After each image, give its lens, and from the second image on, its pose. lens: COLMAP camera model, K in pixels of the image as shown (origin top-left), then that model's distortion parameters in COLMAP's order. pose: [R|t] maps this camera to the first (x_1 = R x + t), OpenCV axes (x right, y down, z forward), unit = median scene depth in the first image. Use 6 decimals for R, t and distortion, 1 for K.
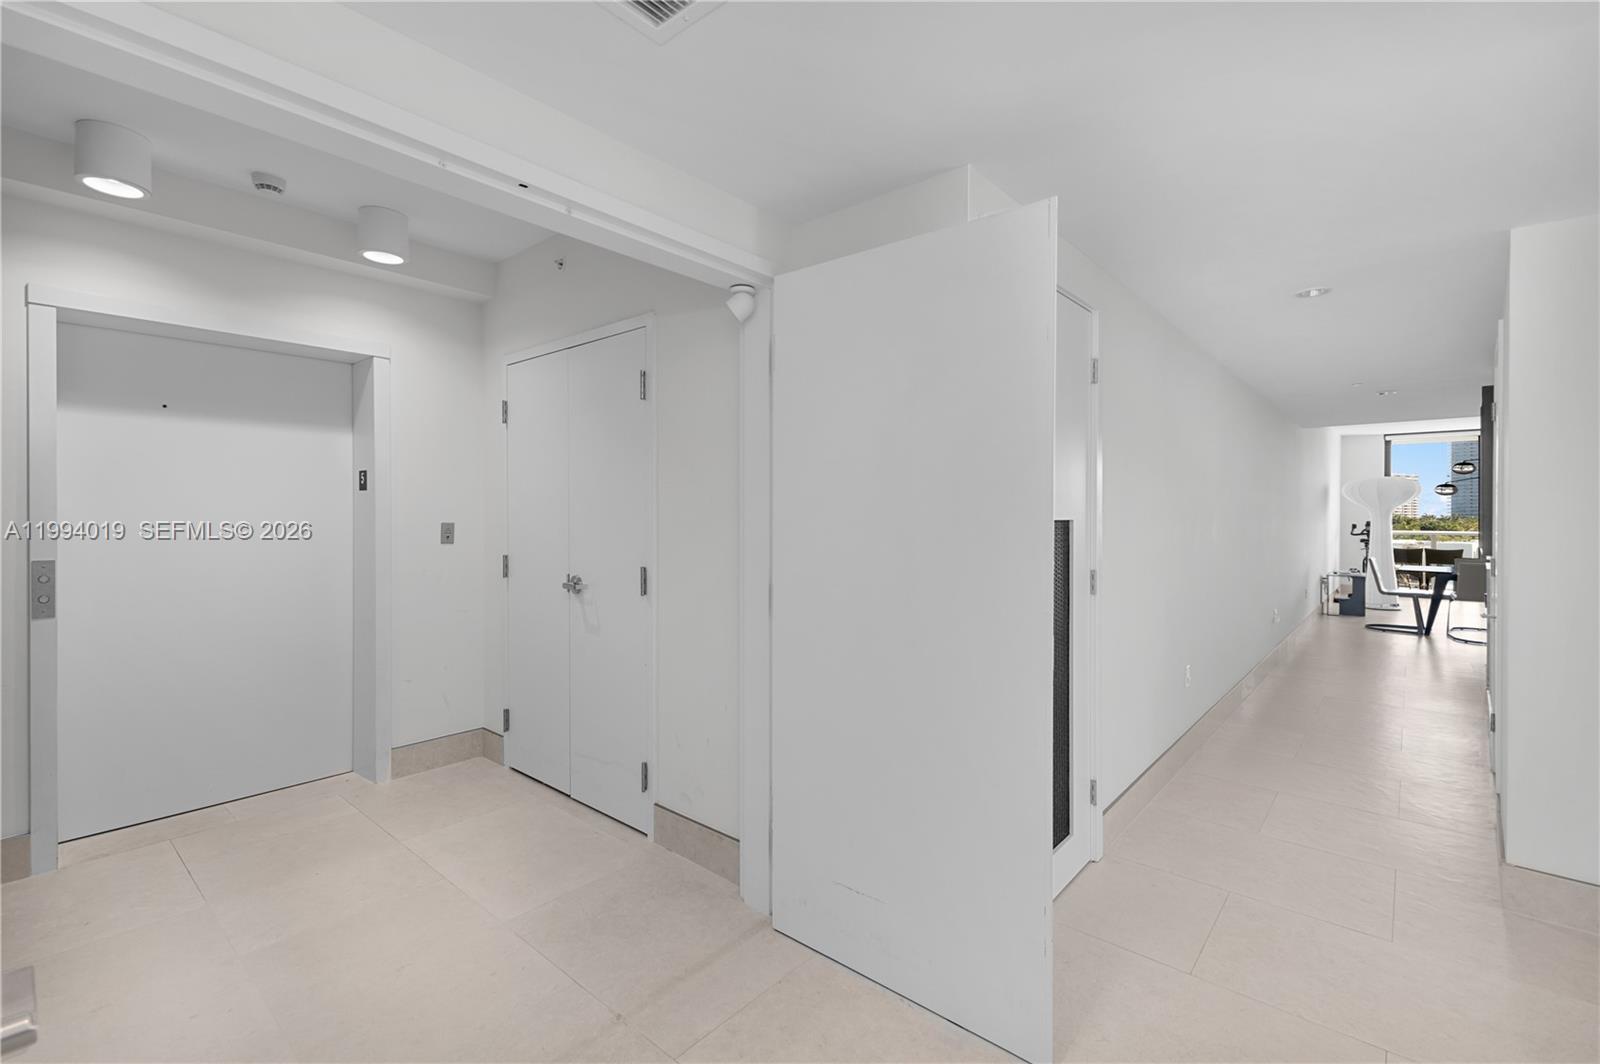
lens RADIAL K [[704.7, 0, 807.6], [0, 704.7, 527.5], [0, 0, 1]] dist [0.000993, 0.000253]
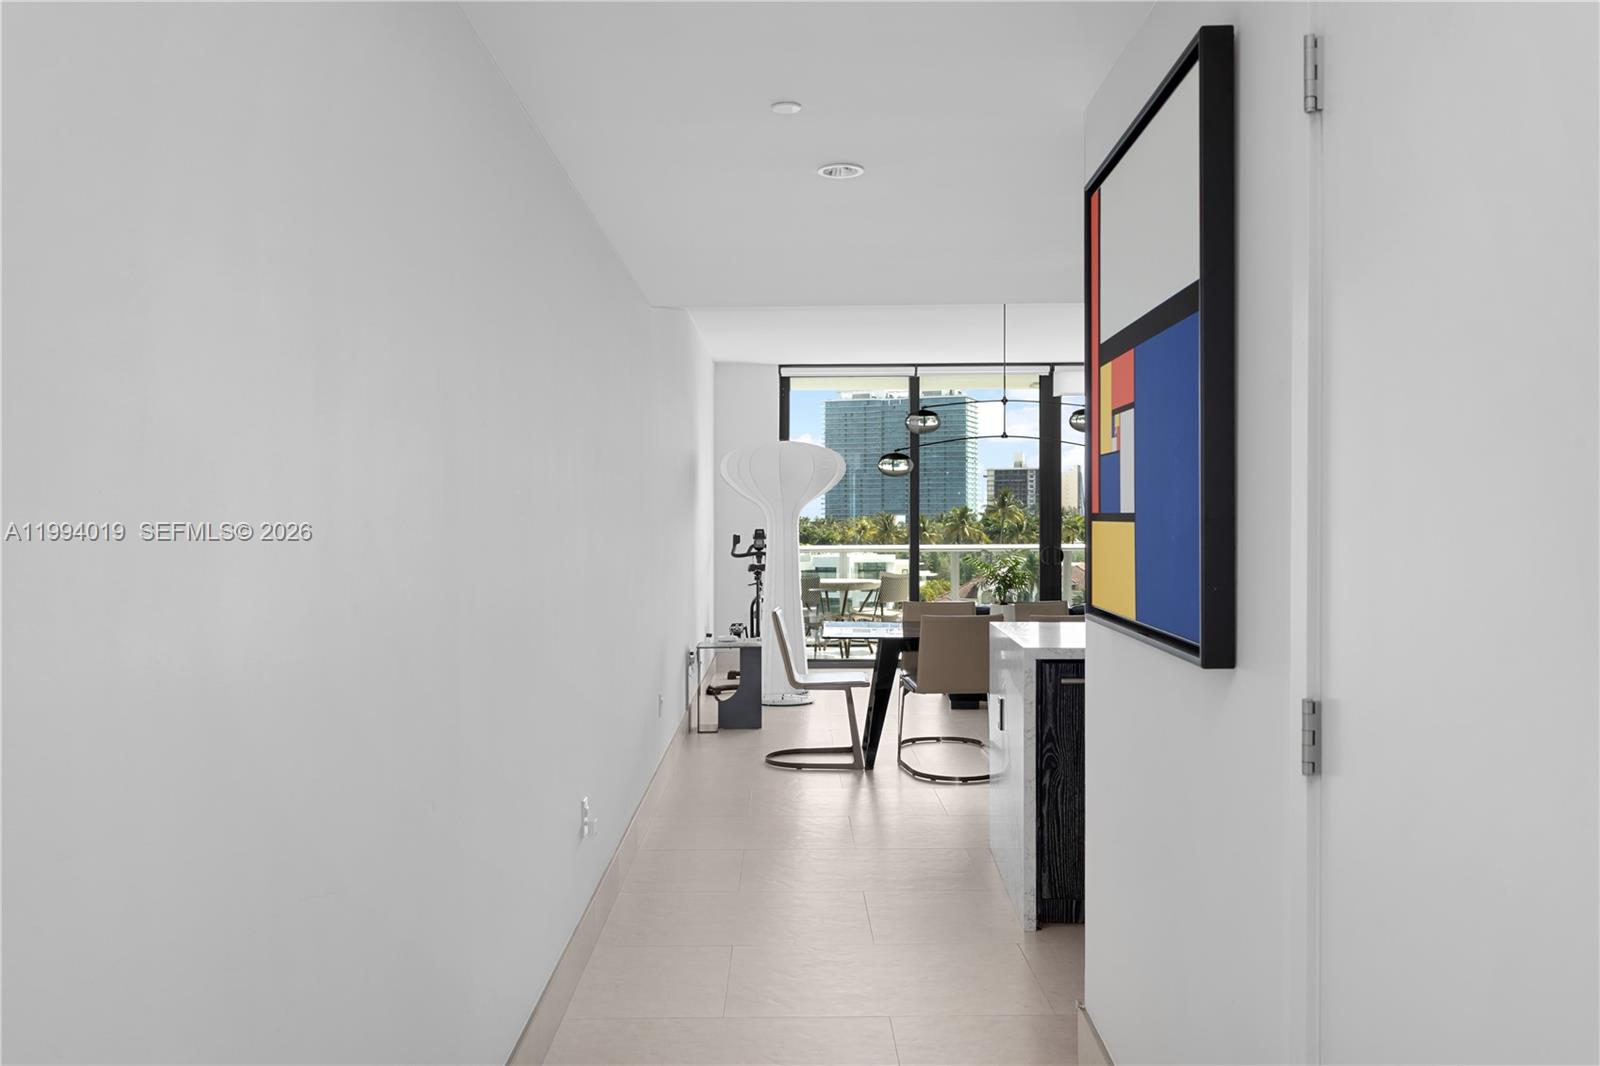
lens RADIAL K [[1470.4, 0, 800.0], [0, 1470.4, 533.0], [0, 0, 1]] dist [-0.000946, -0.000413]
pose [[0.758332, -0.003671, 0.651858, 0.155046], [0.007939, 0.999962, -0.003604, -0.002695], [-0.651820, 0.007909, 0.758333, 0.218051]]
